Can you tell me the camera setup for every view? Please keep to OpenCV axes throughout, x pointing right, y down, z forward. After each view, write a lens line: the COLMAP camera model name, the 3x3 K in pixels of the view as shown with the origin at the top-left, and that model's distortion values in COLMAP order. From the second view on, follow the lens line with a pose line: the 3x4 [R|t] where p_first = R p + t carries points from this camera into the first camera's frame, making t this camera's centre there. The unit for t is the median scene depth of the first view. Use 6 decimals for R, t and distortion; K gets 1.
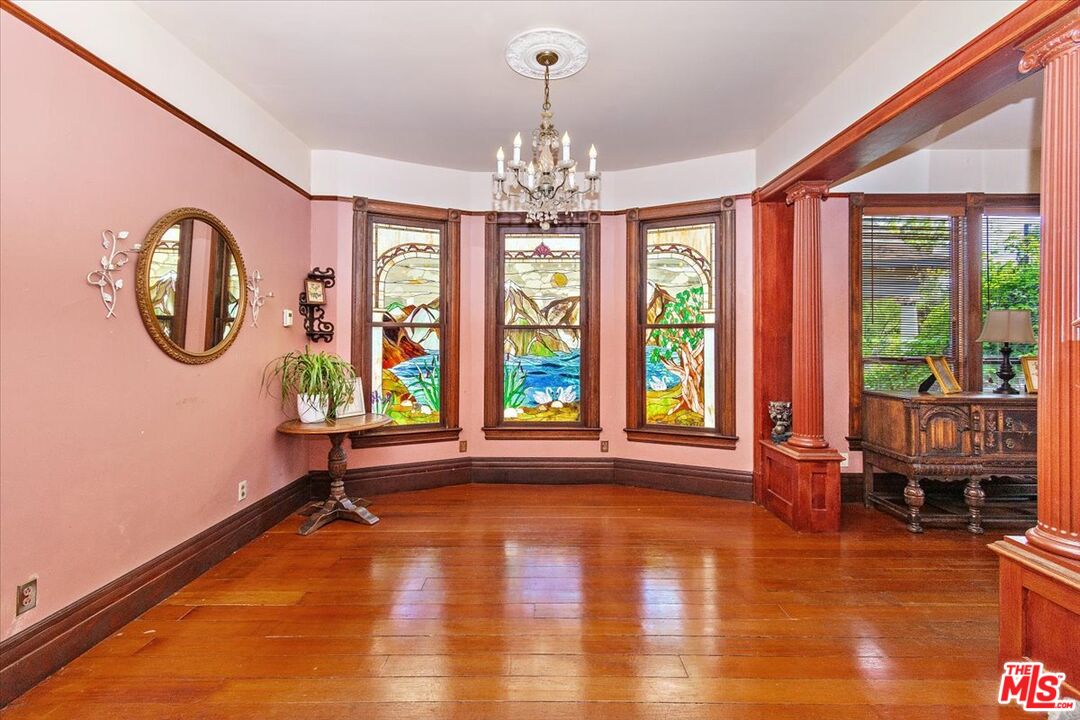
lens RADIAL K [[481.7, 0, 537.5], [0, 481.7, 344.6], [0, 0, 1]] dist [0.000091, 0.000131]
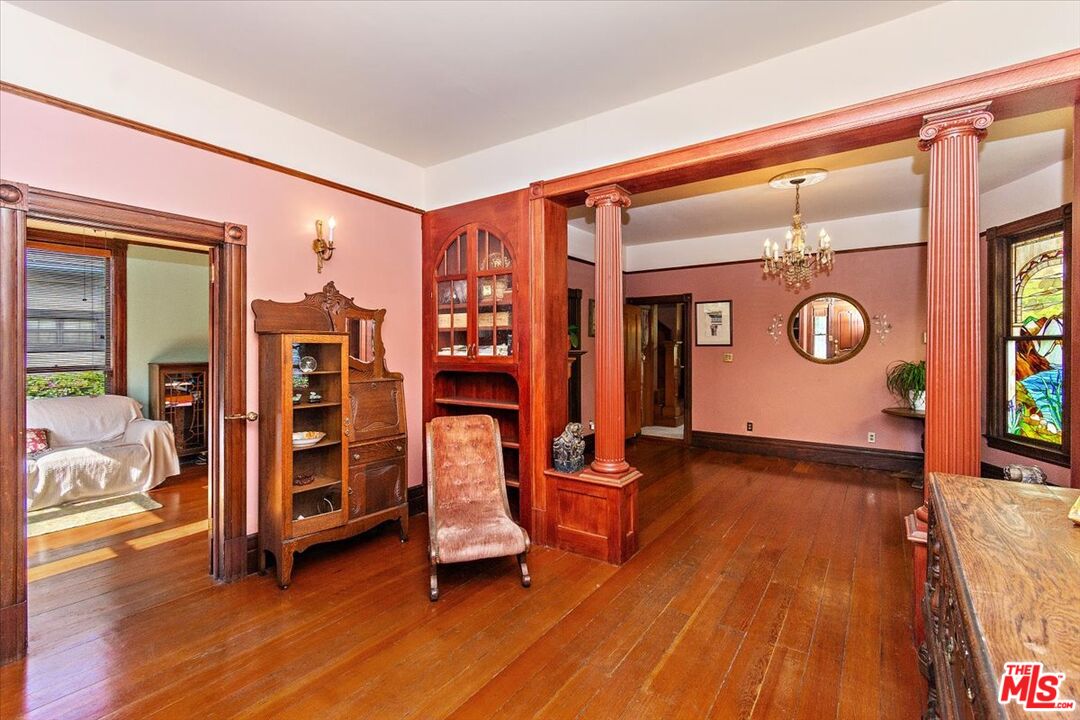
lens RADIAL K [[481.7, 0, 537.5], [0, 481.7, 344.6], [0, 0, 1]] dist [0.000091, 0.000131]
pose [[-0.577393, -0.006451, -0.816441, 1.121800], [-0.001517, 0.999976, -0.006829, -0.018877], [0.816465, -0.002704, -0.577389, 0.734797]]
